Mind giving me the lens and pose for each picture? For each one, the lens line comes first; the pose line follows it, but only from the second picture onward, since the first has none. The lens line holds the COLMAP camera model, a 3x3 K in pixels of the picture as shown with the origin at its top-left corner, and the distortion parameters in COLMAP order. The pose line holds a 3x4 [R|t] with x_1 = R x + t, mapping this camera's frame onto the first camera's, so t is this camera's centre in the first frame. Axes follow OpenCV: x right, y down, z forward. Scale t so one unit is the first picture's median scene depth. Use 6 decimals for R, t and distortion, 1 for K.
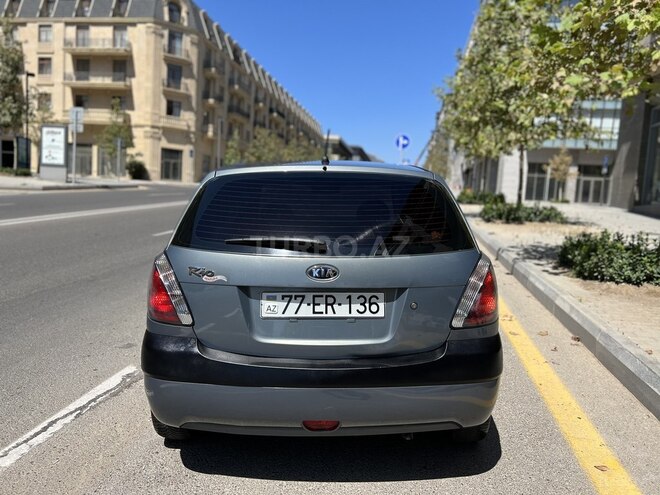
lens RADIAL K [[498.2, 0, 331.9], [0, 498.2, 248.8], [0, 0, 1]] dist [0.050508, -0.059087]
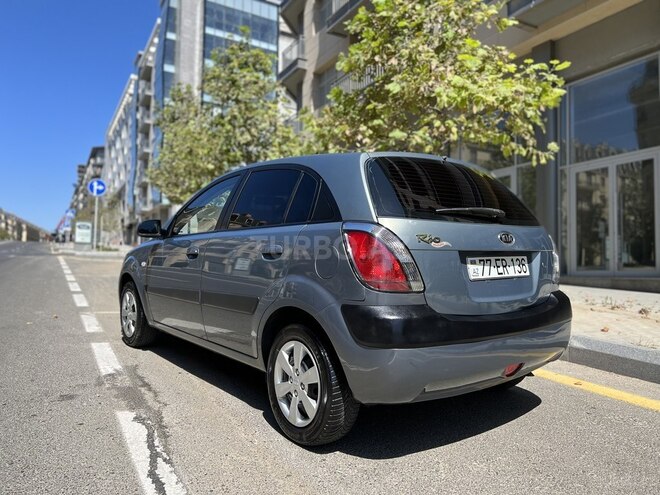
lens RADIAL K [[498.2, 0, 330.0], [0, 498.2, 250.9], [0, 0, 1]] dist [0.050508, -0.059087]
pose [[0.783254, -0.011658, 0.621593, -0.044977], [0.080592, 0.993292, -0.082922, 0.005909], [-0.616456, 0.115045, 0.778939, 0.013649]]
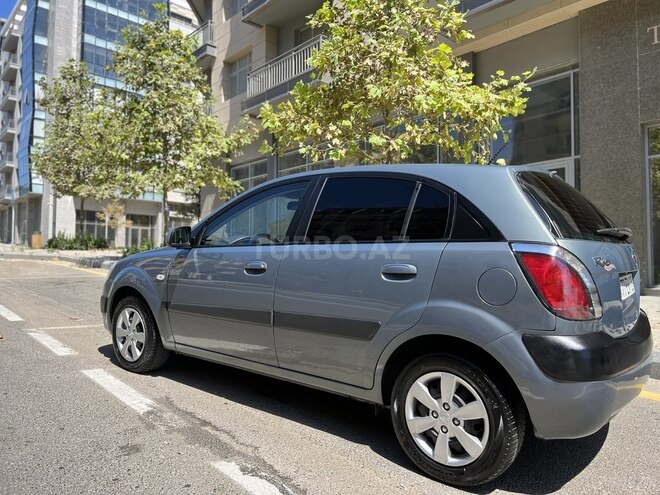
lens RADIAL K [[498.2, 0, 332.7], [0, 498.2, 248.8], [0, 0, 1]] dist [0.050508, -0.059087]
pose [[0.616393, -0.015552, 0.787285, -0.058367], [0.094310, 0.994066, -0.054202, 0.000933], [-0.781771, 0.107659, 0.614202, 0.033730]]
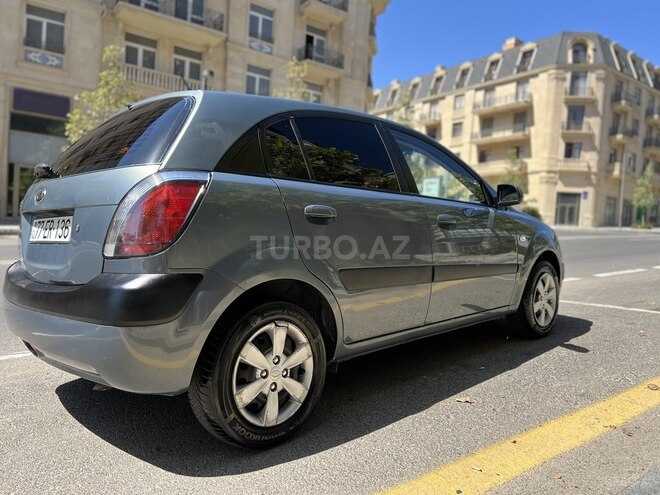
lens RADIAL K [[498.2, 0, 328.2], [0, 498.2, 247.1], [0, 0, 1]] dist [0.050508, -0.059087]
pose [[0.696722, 0.005655, -0.717319, 0.046703], [-0.081004, 0.994193, -0.070840, 0.007341], [0.712753, 0.107461, 0.693135, 0.029473]]
